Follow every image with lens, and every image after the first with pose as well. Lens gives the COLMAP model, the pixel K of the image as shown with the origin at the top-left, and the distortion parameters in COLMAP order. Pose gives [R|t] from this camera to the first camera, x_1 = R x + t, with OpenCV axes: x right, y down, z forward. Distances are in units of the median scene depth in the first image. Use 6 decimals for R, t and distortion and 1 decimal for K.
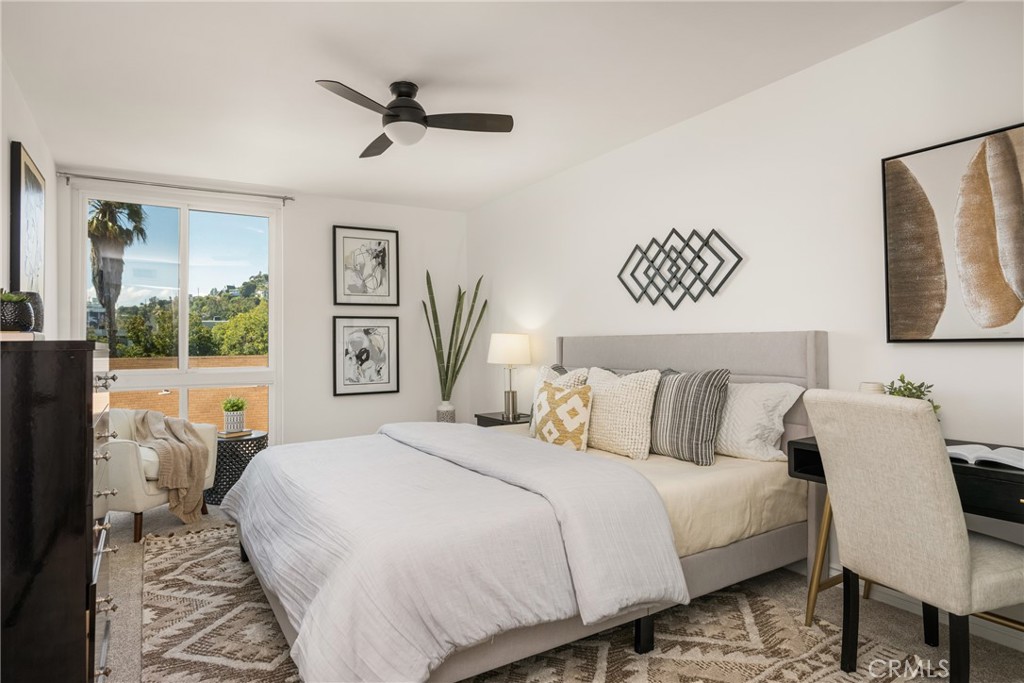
lens RADIAL K [[578.4, 0, 512.0], [0, 578.4, 341.5], [0, 0, 1]] dist [-0.001840, -0.000289]
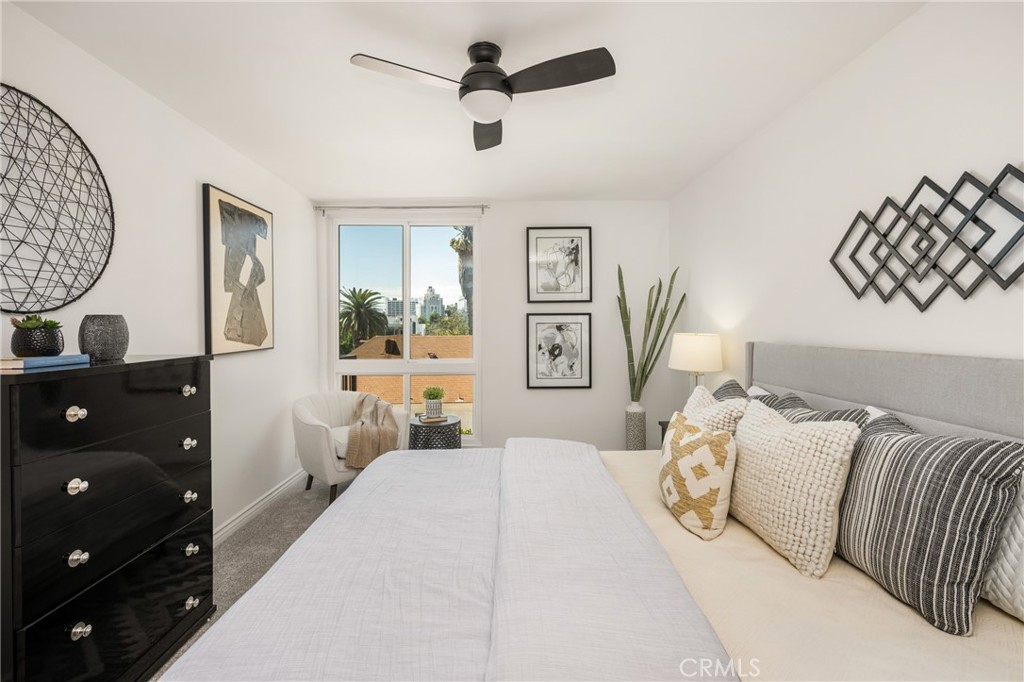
lens RADIAL K [[474.0, 0, 512.5], [0, 474.0, 334.2], [0, 0, 1]] dist [0.001794, 0.000489]
pose [[0.859344, 0.018422, -0.511066, 0.157020], [-0.005861, 0.999640, 0.026177, -0.039455], [0.511364, -0.019500, 0.859143, 0.331847]]
